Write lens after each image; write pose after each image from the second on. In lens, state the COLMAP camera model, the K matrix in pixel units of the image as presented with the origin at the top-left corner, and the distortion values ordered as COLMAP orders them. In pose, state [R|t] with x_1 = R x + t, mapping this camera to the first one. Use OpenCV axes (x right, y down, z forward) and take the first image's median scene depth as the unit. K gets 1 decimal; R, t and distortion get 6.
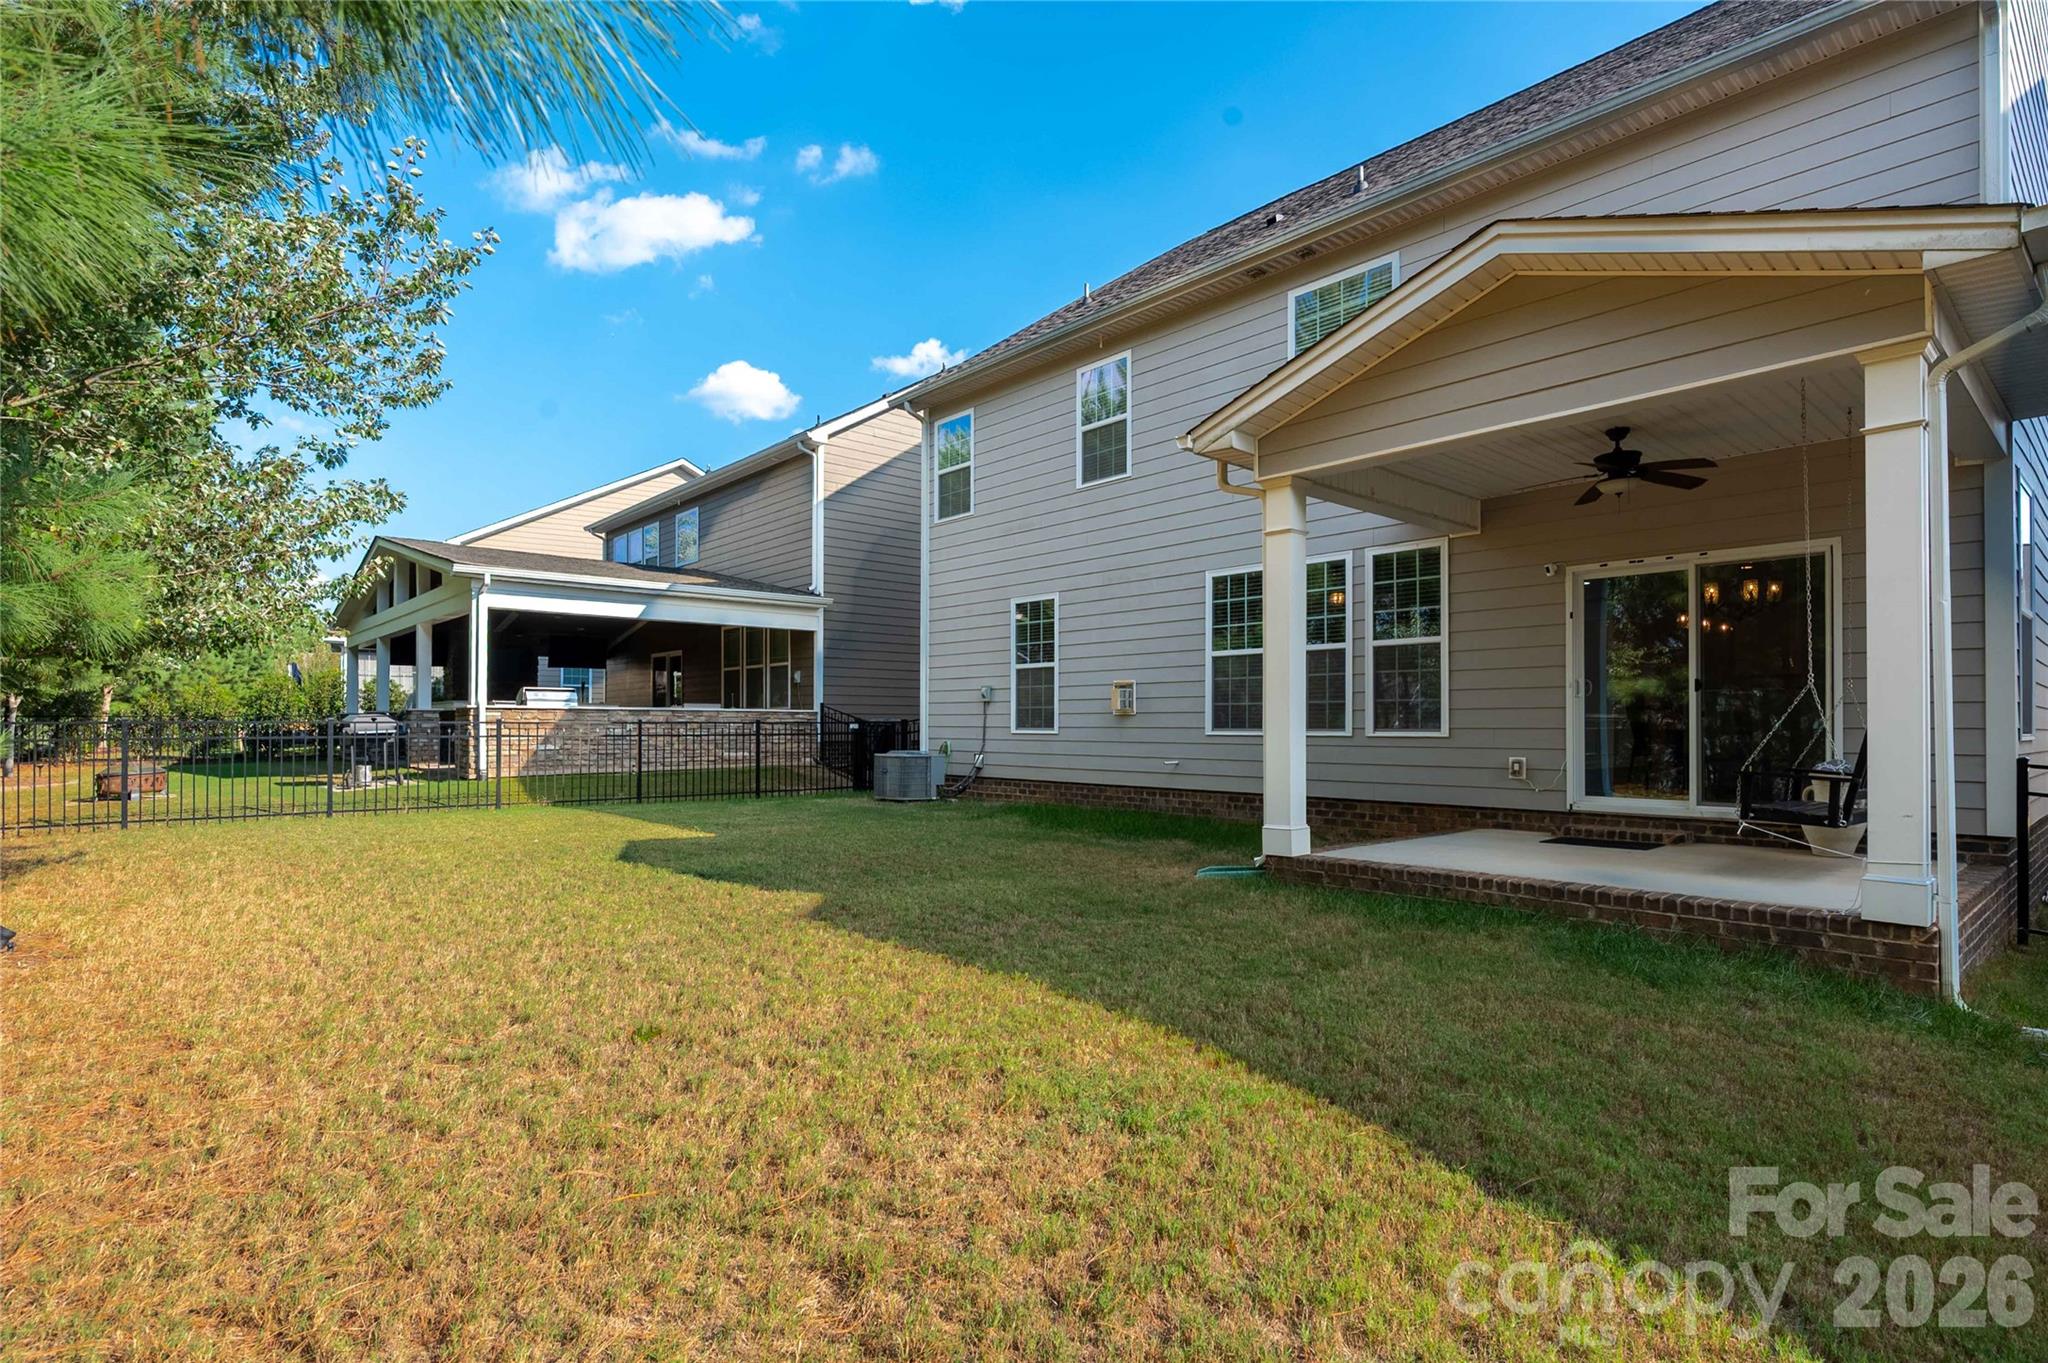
lens RADIAL K [[1013.3, 0, 1018.8], [0, 1013.3, 720.9], [0, 0, 1]] dist [-0.000488, 0.000323]
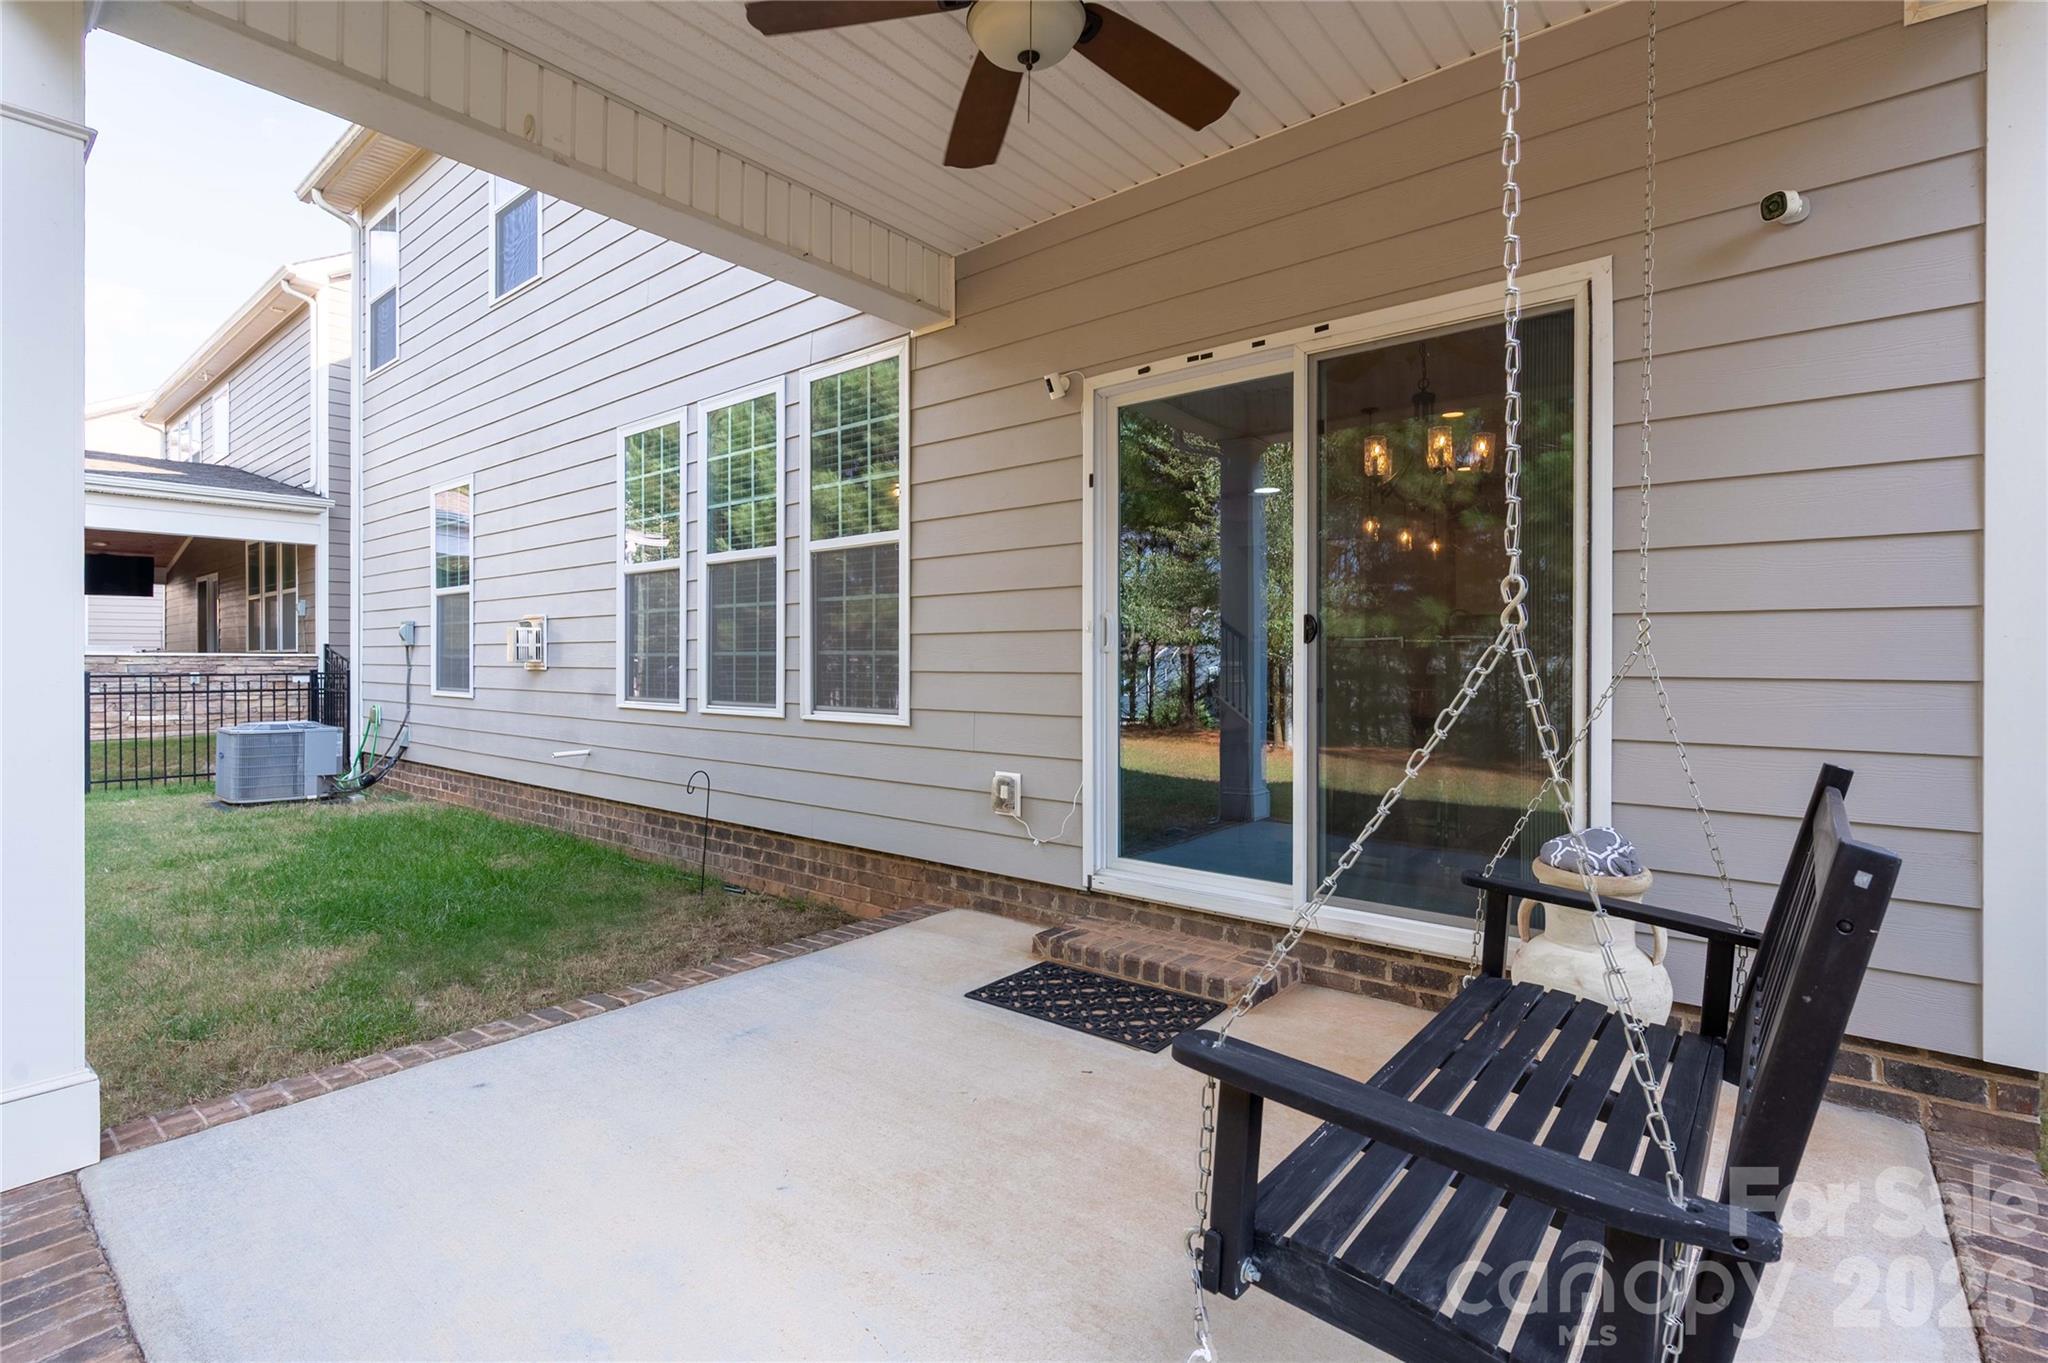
lens RADIAL K [[939.9, 0, 1030.4], [0, 939.9, 661.6], [0, 0, 1]] dist [-0.001086, -0.000156]
pose [[0.988386, 0.004395, 0.151899, 0.350281], [-0.004732, 0.999987, 0.001855, -0.015316], [-0.151889, -0.002552, 0.988394, 0.441070]]
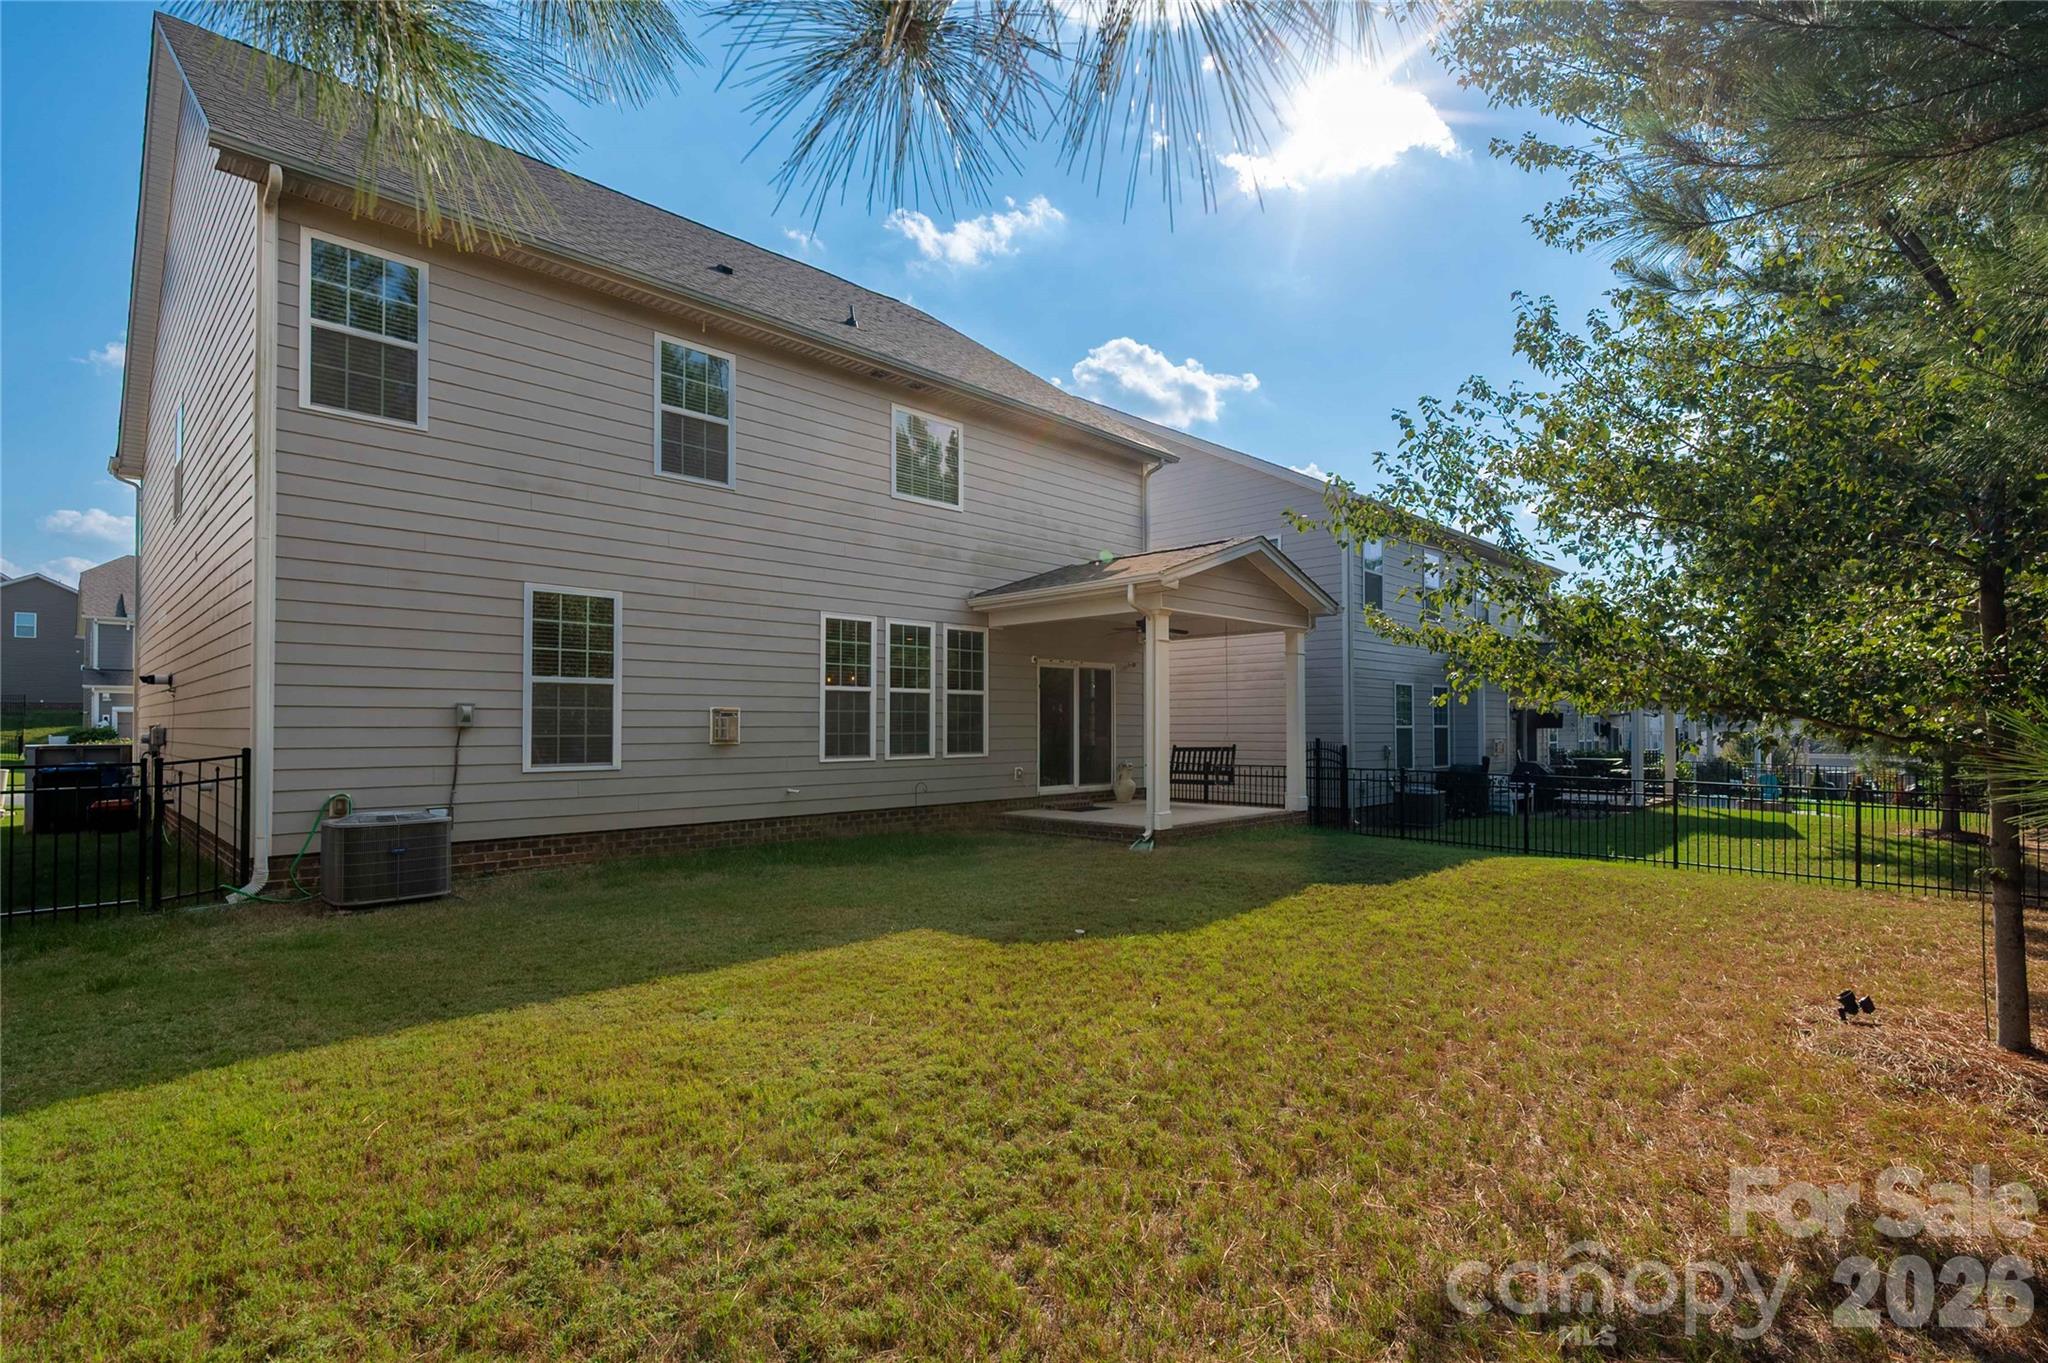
lens RADIAL K [[900.0, 0, 1024.8], [0, 900.0, 737.5], [0, 0, 1]] dist [-0.000254, -0.000049]
pose [[-0.040170, 0.011207, 0.999130, -0.809236], [0.020873, 0.999728, -0.010375, 0.002024], [-0.998975, 0.020438, -0.040393, 0.849170]]
